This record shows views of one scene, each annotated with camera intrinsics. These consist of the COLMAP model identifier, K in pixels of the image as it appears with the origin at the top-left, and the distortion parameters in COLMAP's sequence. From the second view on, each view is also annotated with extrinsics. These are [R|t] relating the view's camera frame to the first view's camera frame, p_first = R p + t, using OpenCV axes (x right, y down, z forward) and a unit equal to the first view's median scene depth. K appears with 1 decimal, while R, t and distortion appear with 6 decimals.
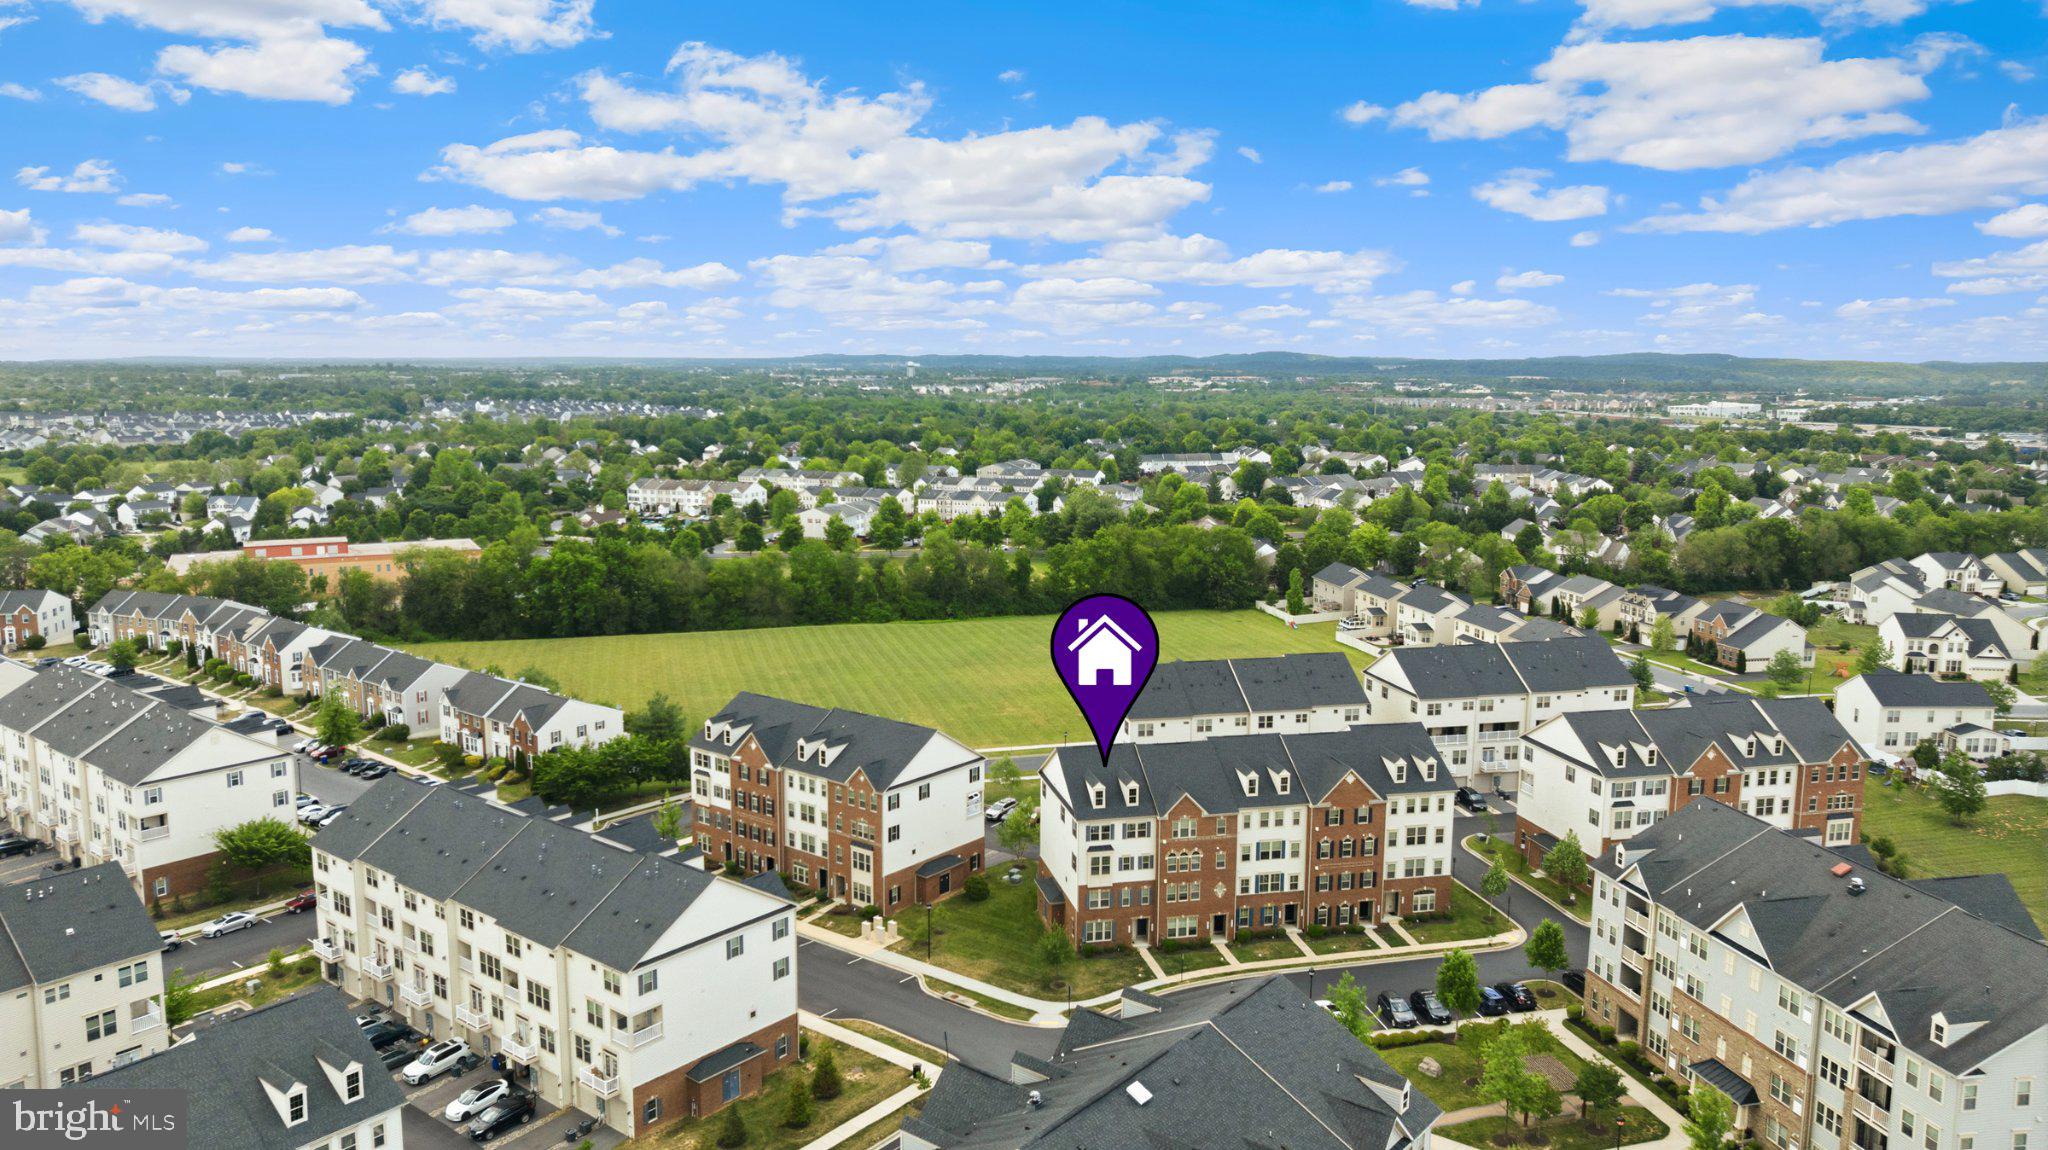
lens RADIAL K [[1447.0, 0, 1030.0], [0, 1447.0, 576.8], [0, 0, 1]] dist [-0.027826, 0.023072]
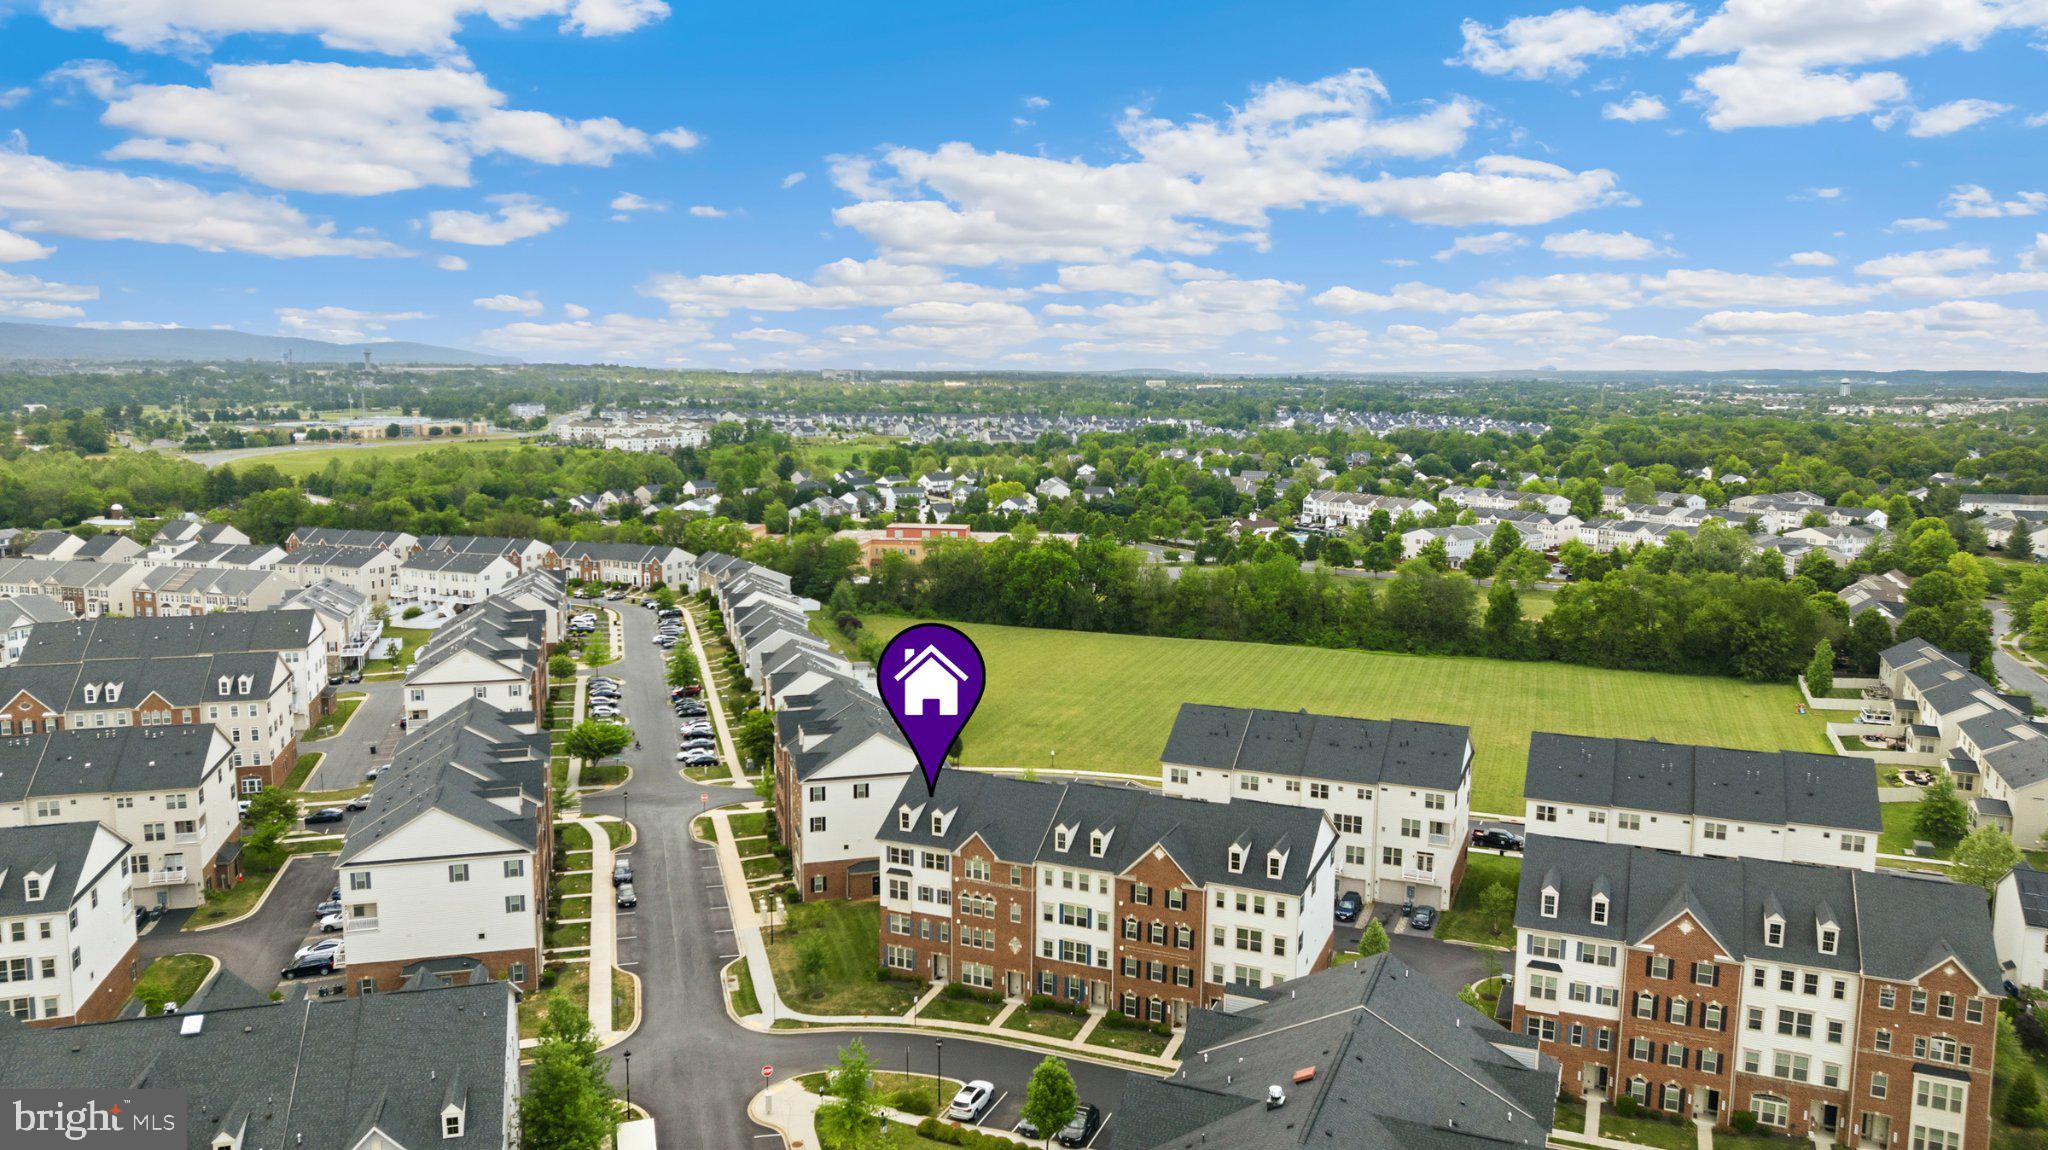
lens RADIAL K [[1447.0, 0, 1014.7], [0, 1447.0, 572.5], [0, 0, 1]] dist [-0.027826, 0.023072]
pose [[0.809261, 0.082562, -0.581619, 0.638681], [-0.089777, 0.995826, 0.016444, -0.033994], [0.580549, 0.038909, 0.813295, 0.241022]]
